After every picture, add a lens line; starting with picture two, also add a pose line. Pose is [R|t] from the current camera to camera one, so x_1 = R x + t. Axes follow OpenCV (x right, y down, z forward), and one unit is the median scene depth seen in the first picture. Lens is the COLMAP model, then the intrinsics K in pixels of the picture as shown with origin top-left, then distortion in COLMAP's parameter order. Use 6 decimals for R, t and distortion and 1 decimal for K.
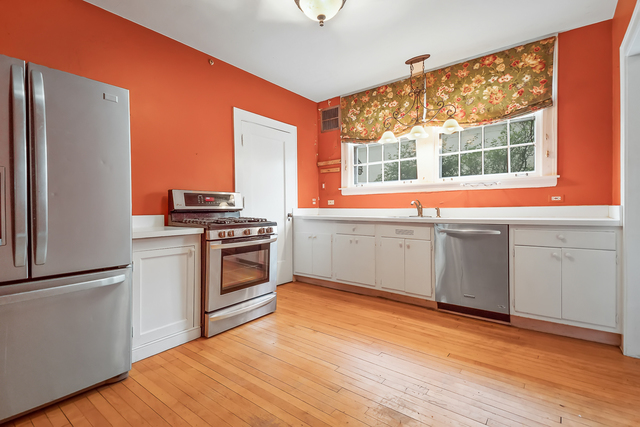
lens RADIAL K [[308.3, 0, 314.7], [0, 308.3, 213.1], [0, 0, 1]] dist [-0.007650, -0.004389]
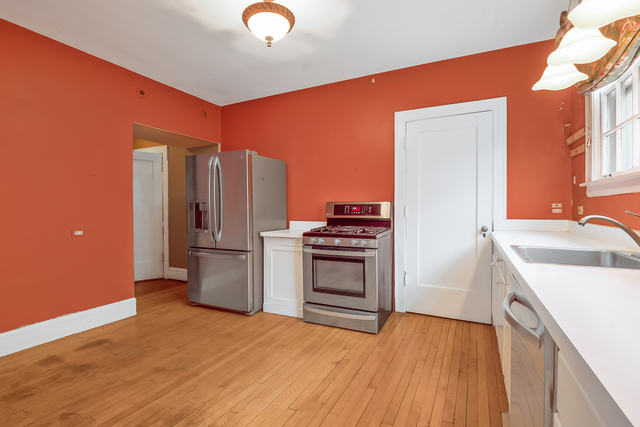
lens RADIAL K [[308.3, 0, 313.4], [0, 308.3, 208.7], [0, 0, 1]] dist [-0.007650, -0.004389]
pose [[0.174165, 0.011477, -0.984650, 0.734704], [-0.009347, 0.999906, 0.010002, -0.056971], [0.984672, 0.007462, 0.174256, 0.664625]]
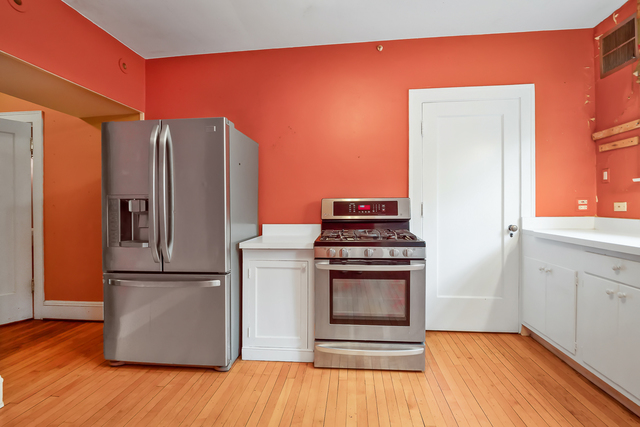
lens RADIAL K [[308.3, 0, 316.9], [0, 308.3, 205.2], [0, 0, 1]] dist [-0.007650, -0.004389]
pose [[0.512285, 0.000299, -0.858815, 0.342609], [-0.003973, 0.999990, -0.002022, -0.049965], [0.858806, 0.004448, 0.512281, 0.445036]]
